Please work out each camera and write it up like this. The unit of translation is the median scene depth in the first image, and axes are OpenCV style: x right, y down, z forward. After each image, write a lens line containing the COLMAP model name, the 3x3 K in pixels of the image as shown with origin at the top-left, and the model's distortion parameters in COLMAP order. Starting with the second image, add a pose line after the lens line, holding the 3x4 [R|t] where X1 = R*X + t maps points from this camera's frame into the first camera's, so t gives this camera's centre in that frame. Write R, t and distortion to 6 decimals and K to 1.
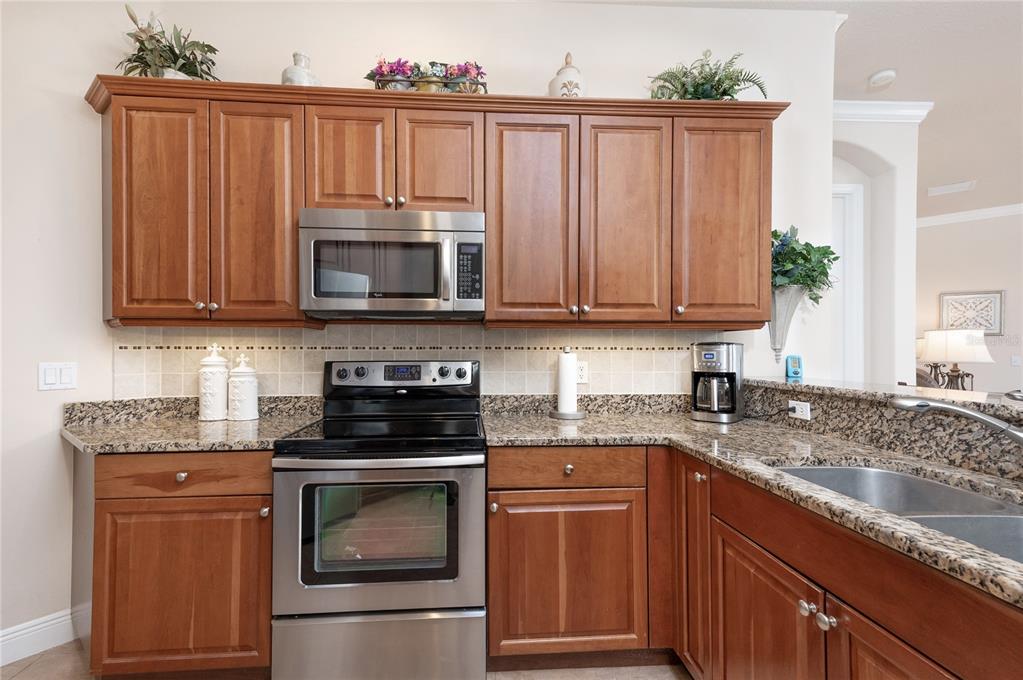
lens RADIAL K [[459.7, 0, 496.2], [0, 459.7, 347.1], [0, 0, 1]] dist [0.010154, -0.000847]
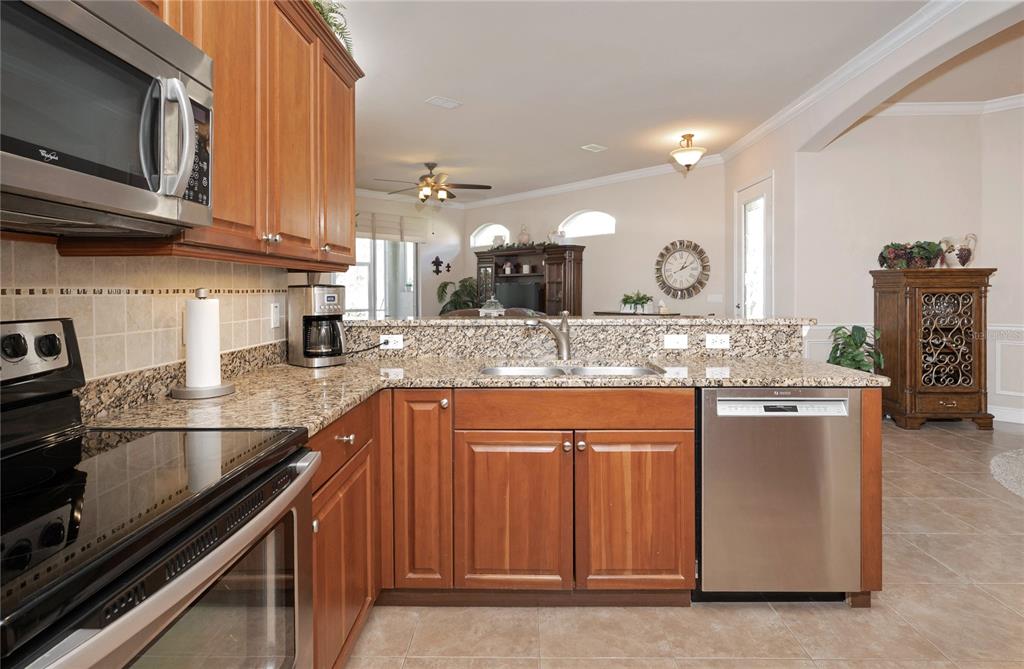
lens RADIAL K [[540.2, 0, 510.9], [0, 540.2, 295.4], [0, 0, 1]] dist [0.001564, 0.000356]
pose [[0.075102, -0.012023, 0.997103, -0.648860], [0.002030, 0.999927, 0.011905, 0.000369], [-0.997174, 0.001130, 0.075121, 0.540248]]
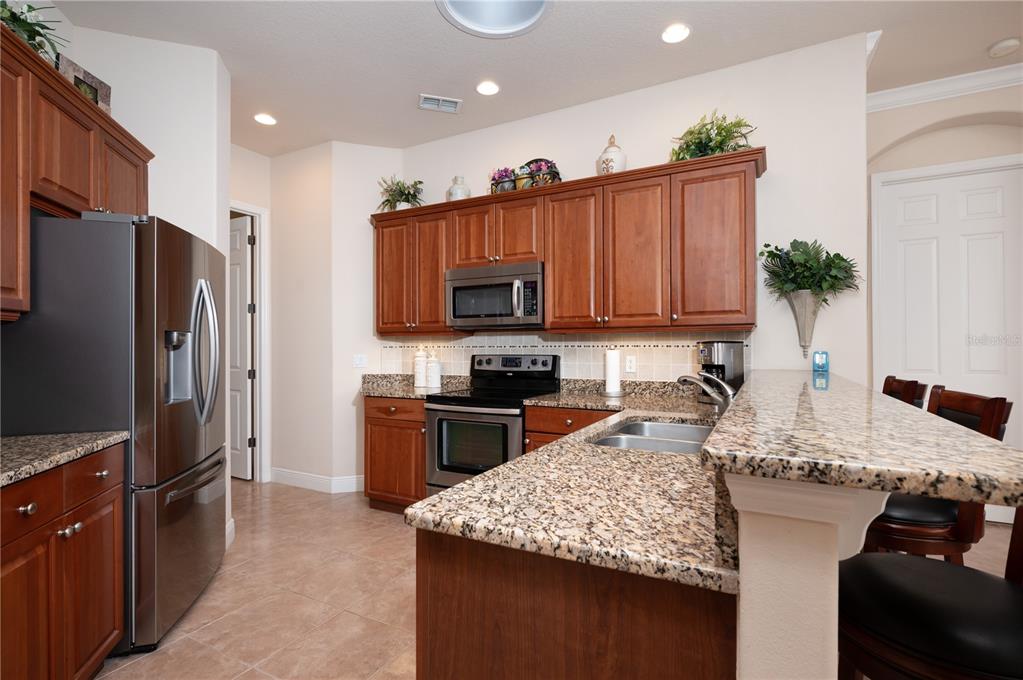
lens RADIAL K [[459.7, 0, 512.7], [0, 459.7, 344.9], [0, 0, 1]] dist [0.010154, -0.000847]
pose [[0.854396, -0.005637, -0.519592, 0.680786], [0.004025, 0.999983, -0.004230, 0.002850], [0.519607, 0.001523, 0.854404, -0.381713]]
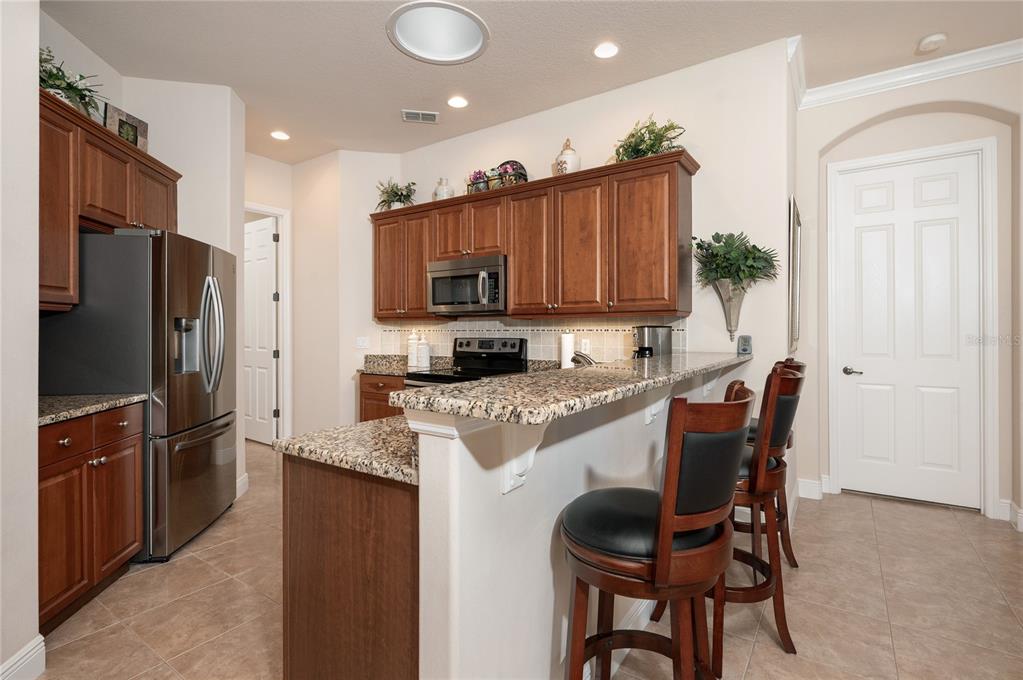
lens RADIAL K [[459.7, 0, 507.3], [0, 459.7, 330.8], [0, 0, 1]] dist [0.010154, -0.000847]
pose [[0.789391, -0.002032, -0.613887, 1.028948], [0.002156, 0.999998, -0.000538, 0.004112], [0.613886, -0.000899, 0.789394, -0.370360]]
